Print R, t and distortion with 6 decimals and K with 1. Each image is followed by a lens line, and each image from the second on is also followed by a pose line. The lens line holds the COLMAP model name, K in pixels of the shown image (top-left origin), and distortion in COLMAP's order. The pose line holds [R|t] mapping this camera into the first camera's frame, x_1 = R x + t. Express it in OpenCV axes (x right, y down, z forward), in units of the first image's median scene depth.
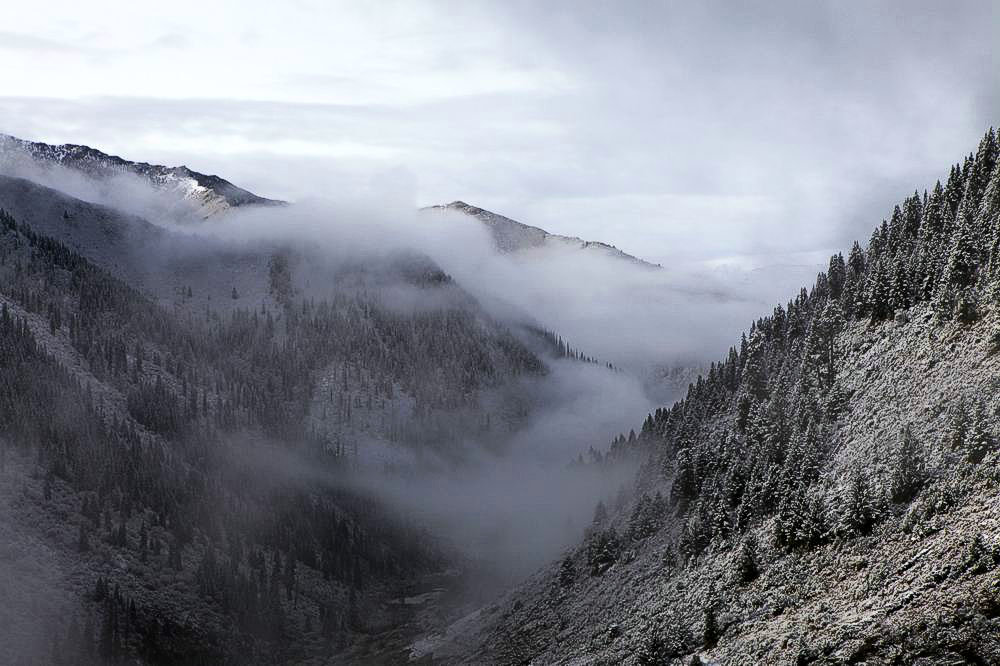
lens RADIAL K [[1899.7, 0, 510.2], [0, 1899.7, 331.9], [0, 0, 1]] dist [0.194896, 0.000000]
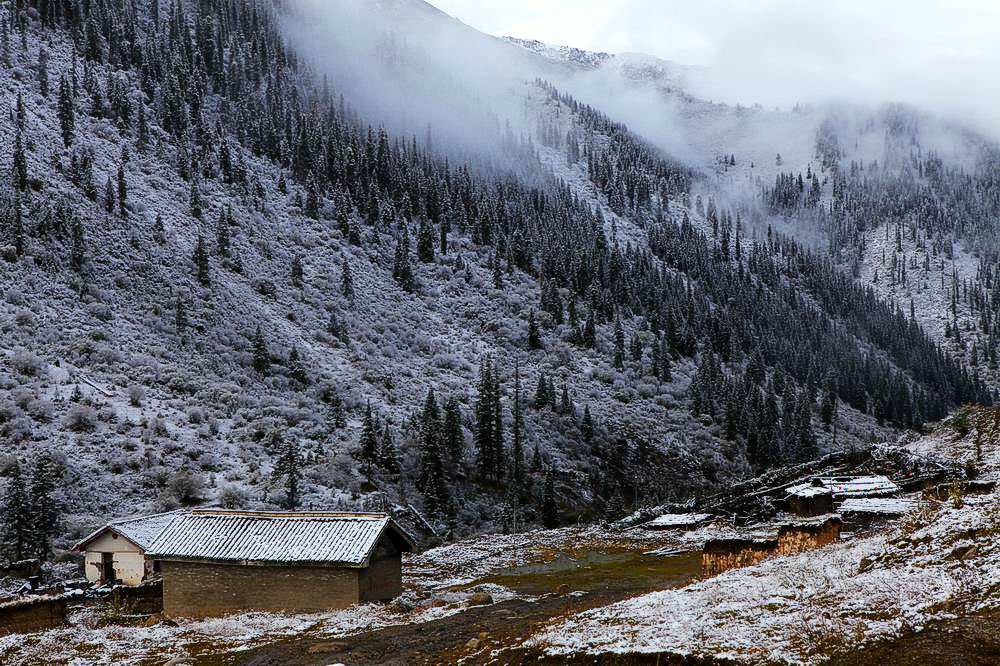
lens RADIAL K [[1664.9, 0, 505.8], [0, 1664.9, 327.9], [0, 0, 1]] dist [0.095195, 0.000000]
pose [[0.950273, -0.011609, -0.311203, -0.020445], [0.023020, 0.999190, 0.033021, 0.046142], [0.310567, -0.038543, 0.949770, 0.219549]]
